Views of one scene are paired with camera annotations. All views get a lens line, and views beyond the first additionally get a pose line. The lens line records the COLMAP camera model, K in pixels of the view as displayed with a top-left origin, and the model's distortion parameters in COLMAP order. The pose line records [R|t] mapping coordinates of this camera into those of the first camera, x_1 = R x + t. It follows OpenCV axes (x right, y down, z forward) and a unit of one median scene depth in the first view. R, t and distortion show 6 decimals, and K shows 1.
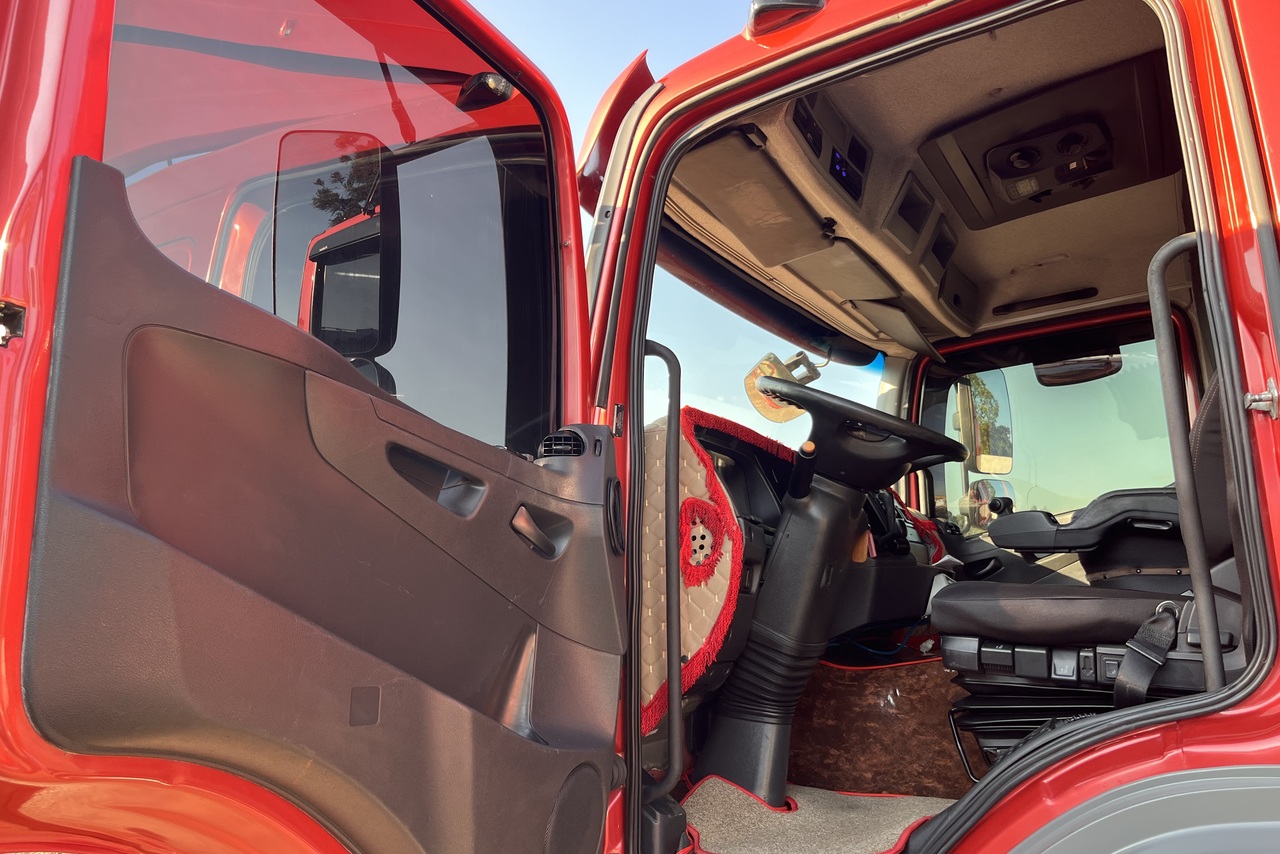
lens RADIAL K [[982.1, 0, 632.7], [0, 982.1, 426.0], [0, 0, 1]] dist [0.036238, -0.045919]
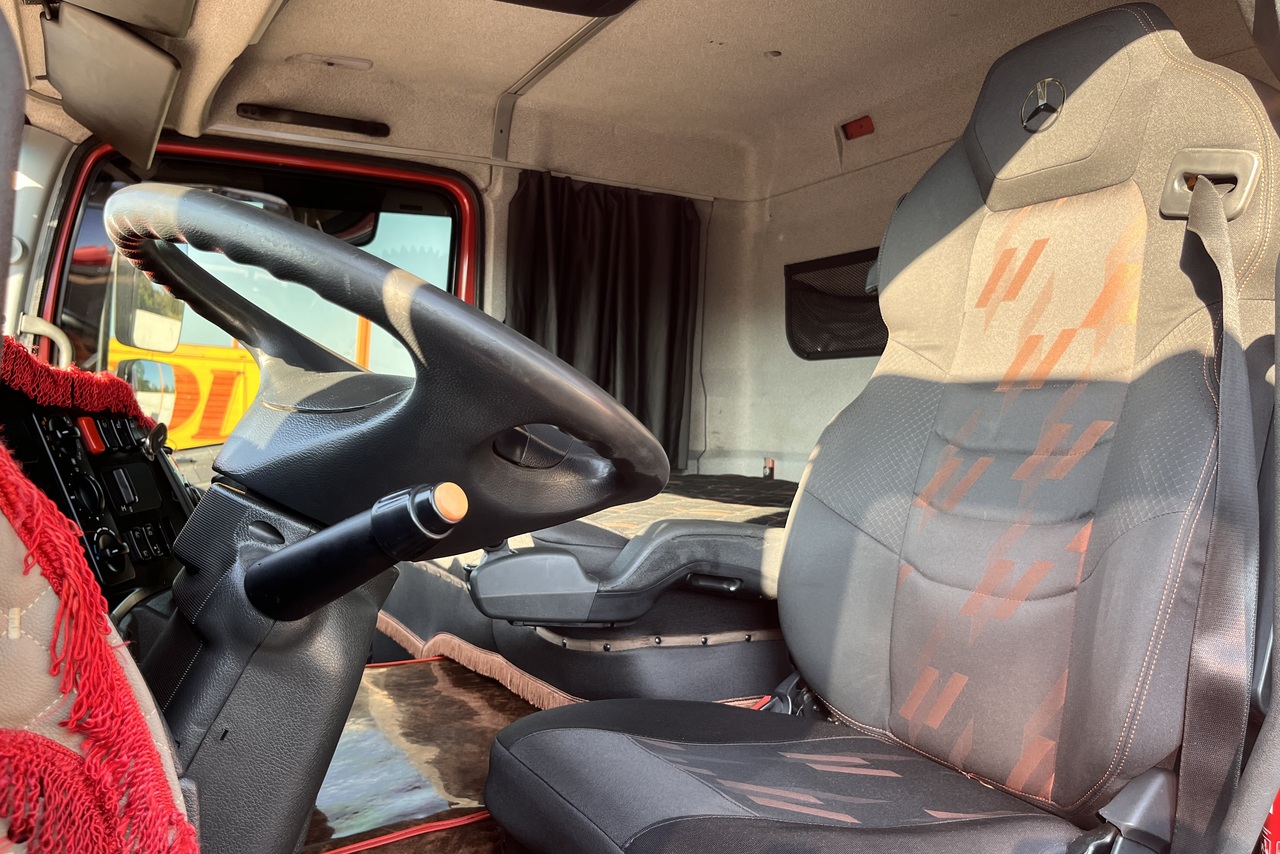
lens RADIAL K [[982.1, 0, 637.6], [0, 982.1, 428.0], [0, 0, 1]] dist [0.036238, -0.045919]
pose [[0.518539, 0.043708, 0.853936, -0.038149], [-0.208396, 0.975037, 0.076639, -0.028195], [-0.829270, -0.217697, 0.514703, 0.592580]]
